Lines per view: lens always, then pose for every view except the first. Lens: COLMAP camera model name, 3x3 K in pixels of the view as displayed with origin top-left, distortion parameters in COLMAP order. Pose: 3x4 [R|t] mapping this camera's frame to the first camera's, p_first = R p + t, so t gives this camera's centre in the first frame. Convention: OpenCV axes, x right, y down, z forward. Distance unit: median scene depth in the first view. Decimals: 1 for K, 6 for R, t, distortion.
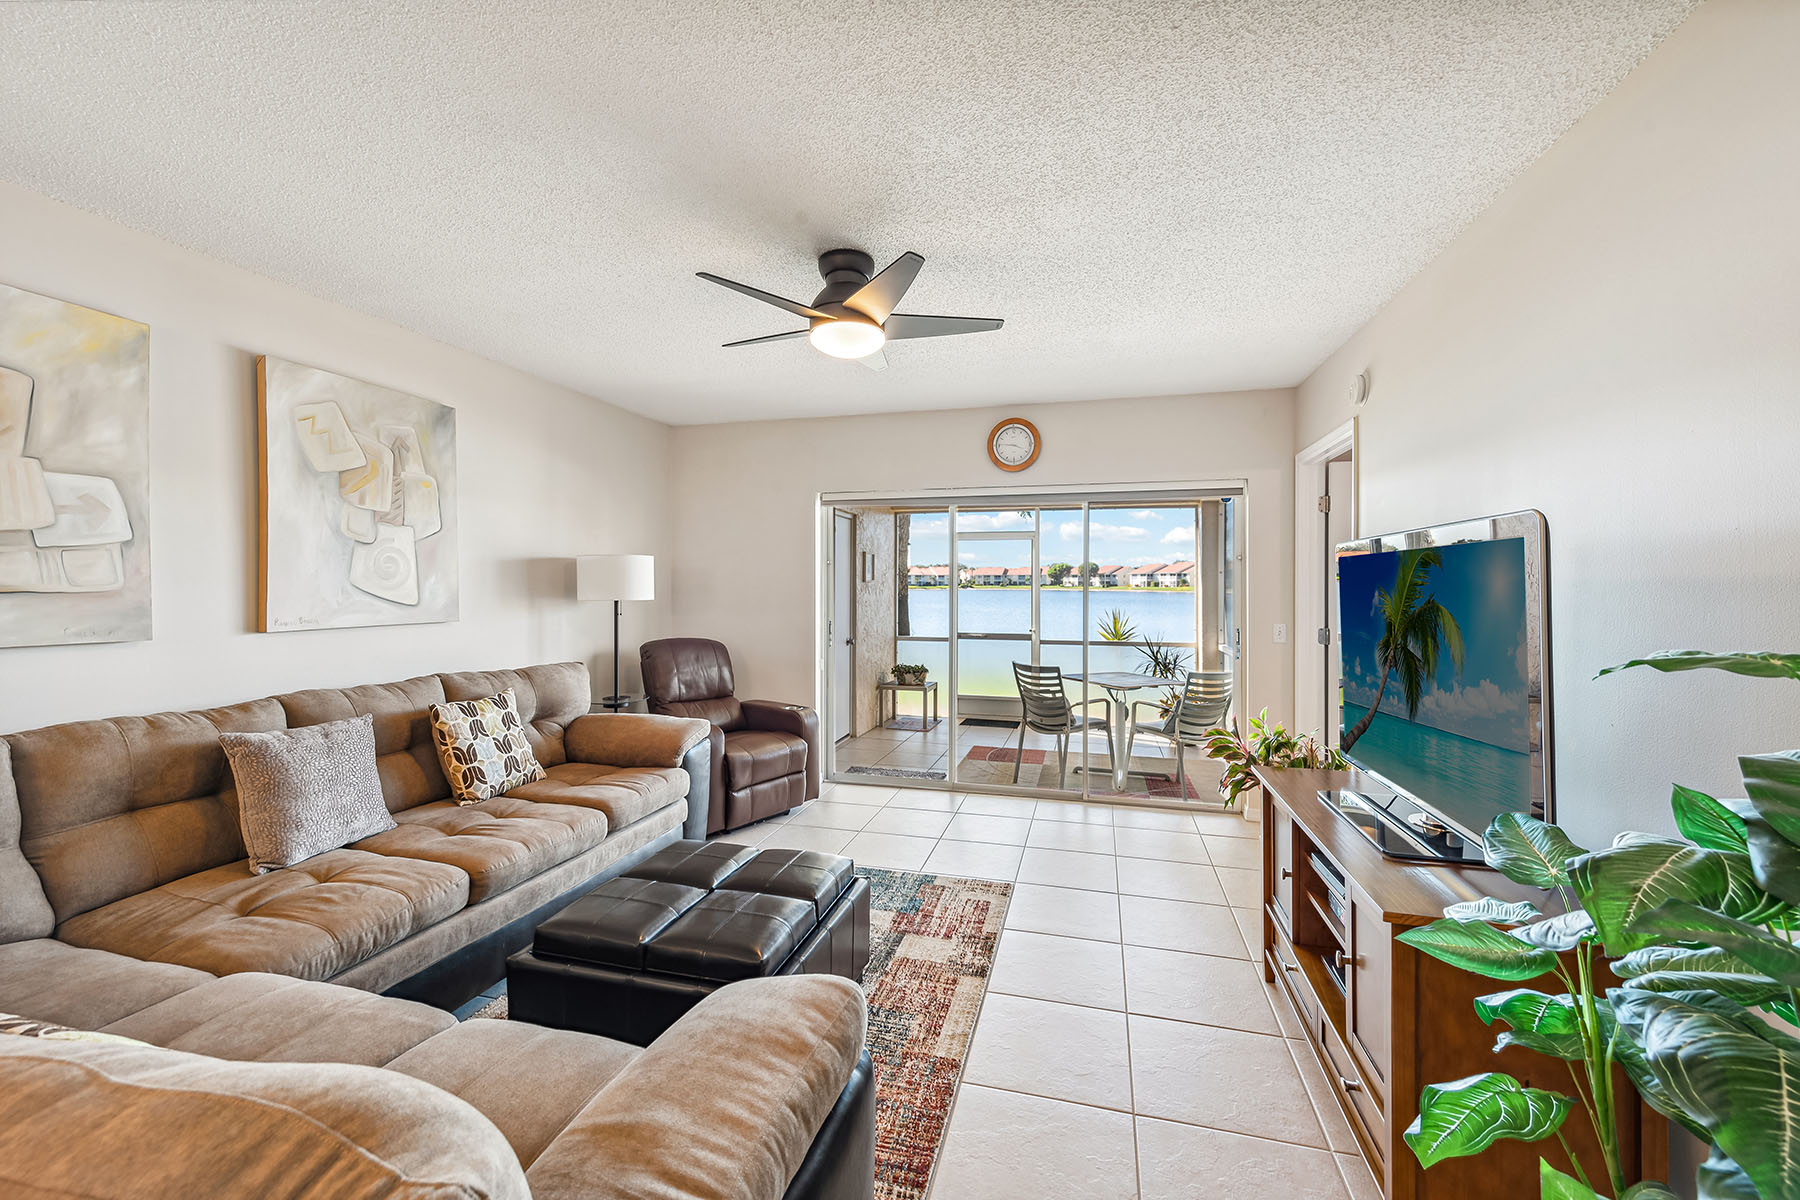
lens RADIAL K [[702.9, 0, 905.7], [0, 702.9, 597.2], [0, 0, 1]] dist [0.000178, -0.000013]
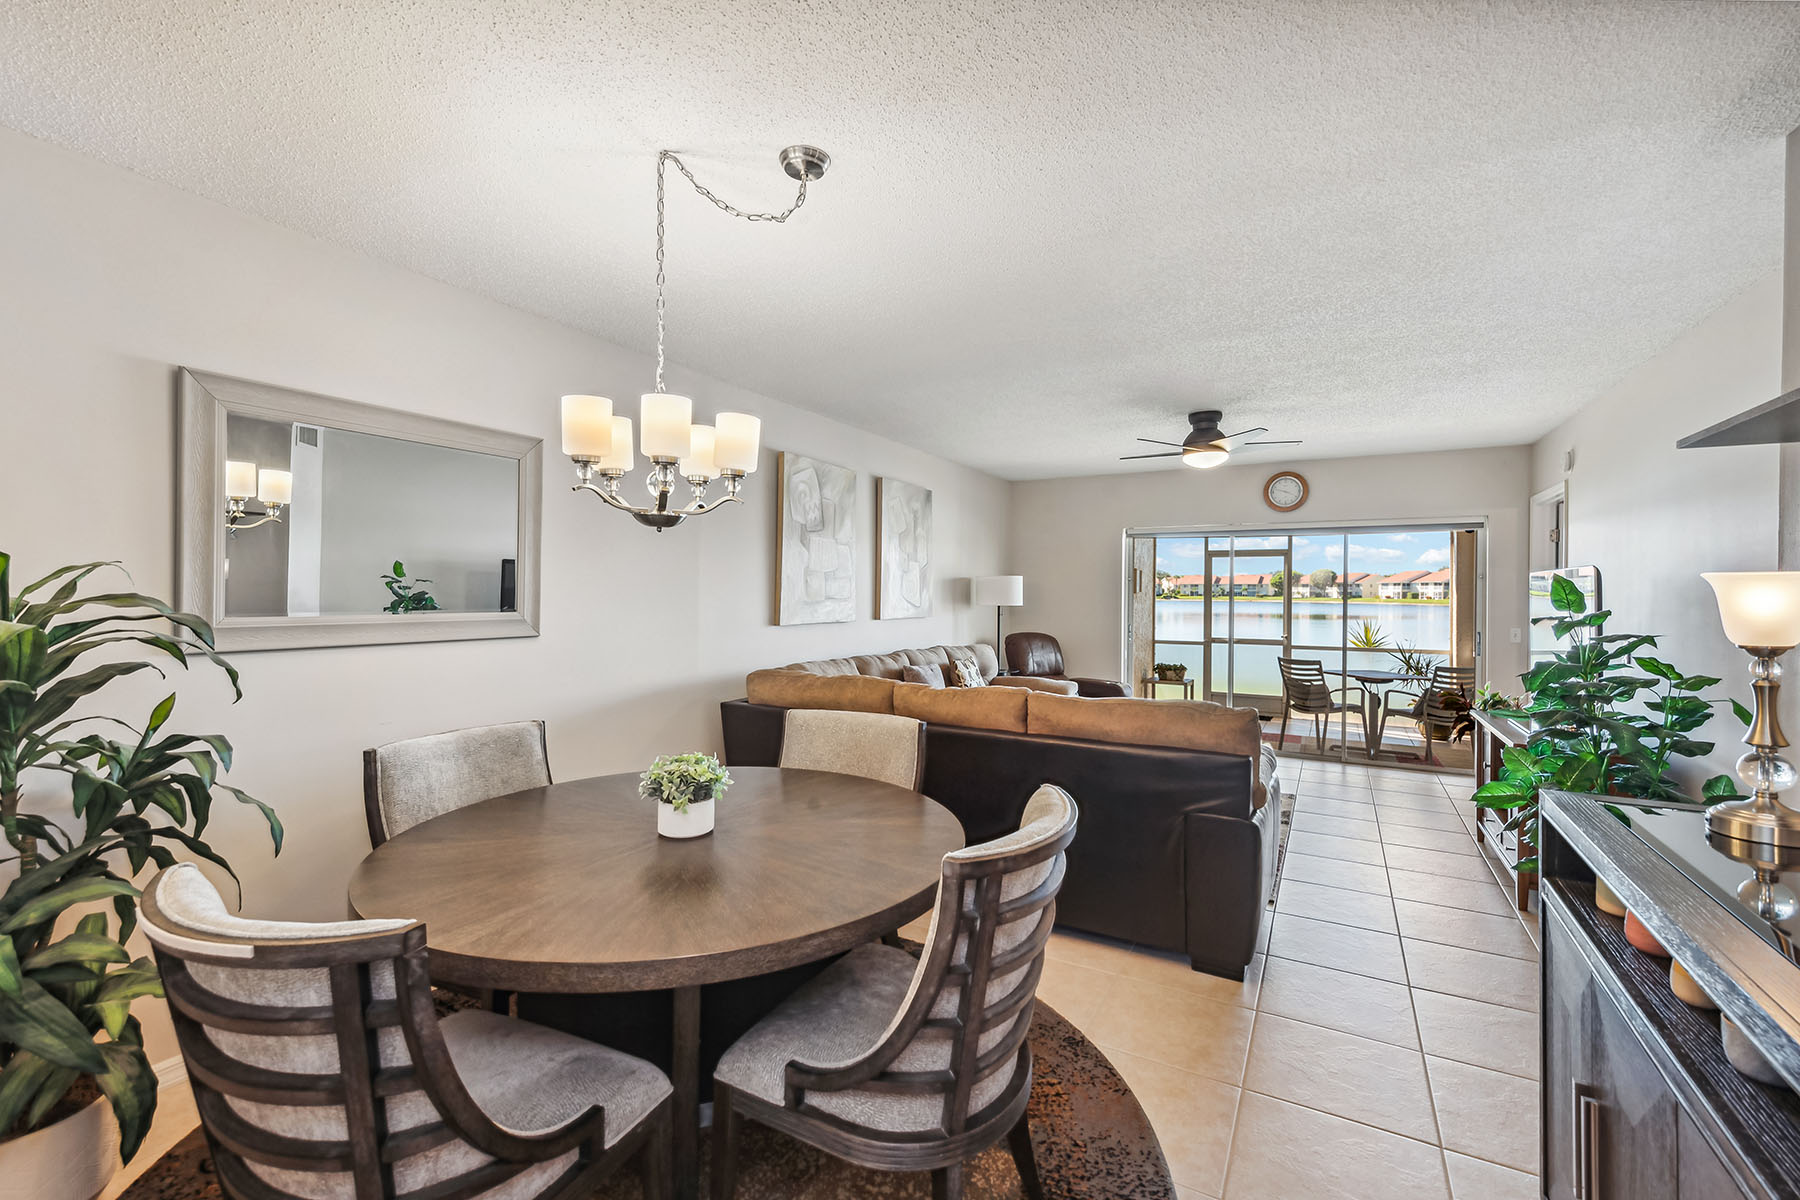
lens RADIAL K [[783.8, 0, 876.1], [0, 783.8, 600.8], [0, 0, 1]] dist [-0.000974, -0.000002]
pose [[0.966020, 0.007333, -0.258364, -0.194892], [-0.009490, 0.999930, -0.007101, 0.006953], [0.258294, 0.009312, 0.966022, -0.587606]]
